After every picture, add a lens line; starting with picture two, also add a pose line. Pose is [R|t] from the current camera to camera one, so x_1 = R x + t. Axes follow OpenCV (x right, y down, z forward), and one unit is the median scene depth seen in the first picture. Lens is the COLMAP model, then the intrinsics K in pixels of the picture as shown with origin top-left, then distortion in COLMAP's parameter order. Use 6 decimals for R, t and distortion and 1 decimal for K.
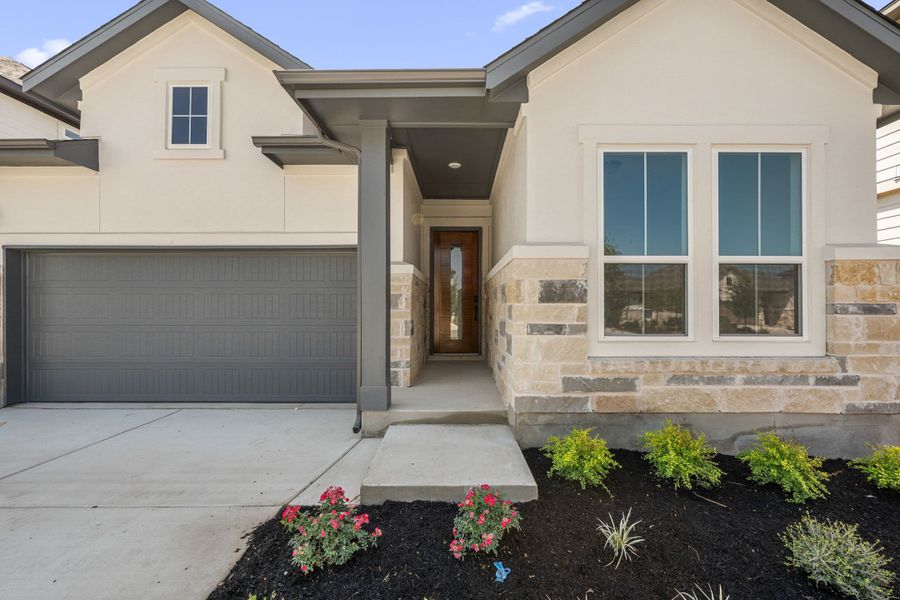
lens RADIAL K [[358.0, 0, 454.4], [0, 358.0, 306.1], [0, 0, 1]] dist [-0.000361, -0.000457]
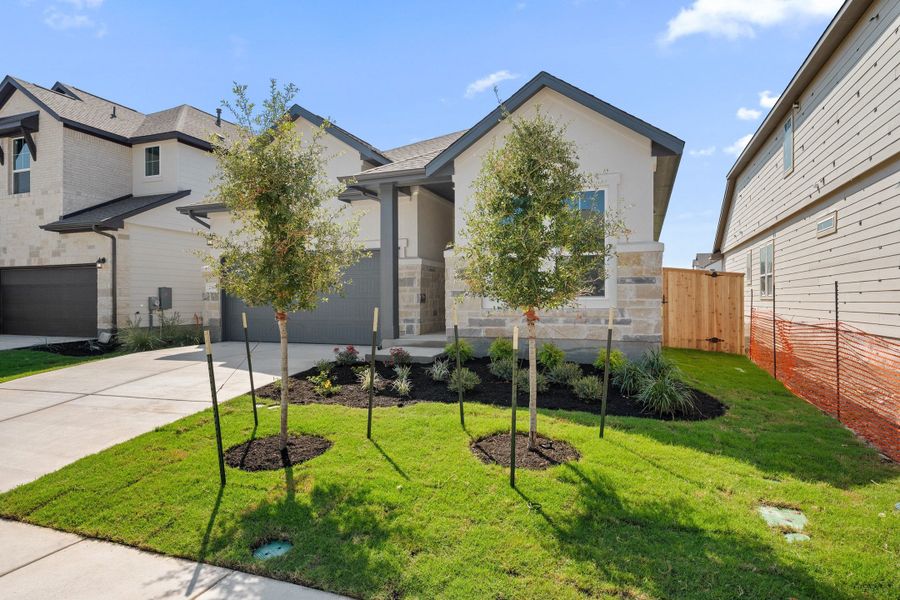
lens RADIAL K [[514.9, 0, 448.4], [0, 514.9, 298.2], [0, 0, 1]] dist [0.000569, 0.000120]
pose [[0.937170, -0.002787, -0.348863, 1.167438], [0.002271, 0.999996, -0.001888, 0.096107], [0.348866, 0.000977, 0.937172, -1.627296]]
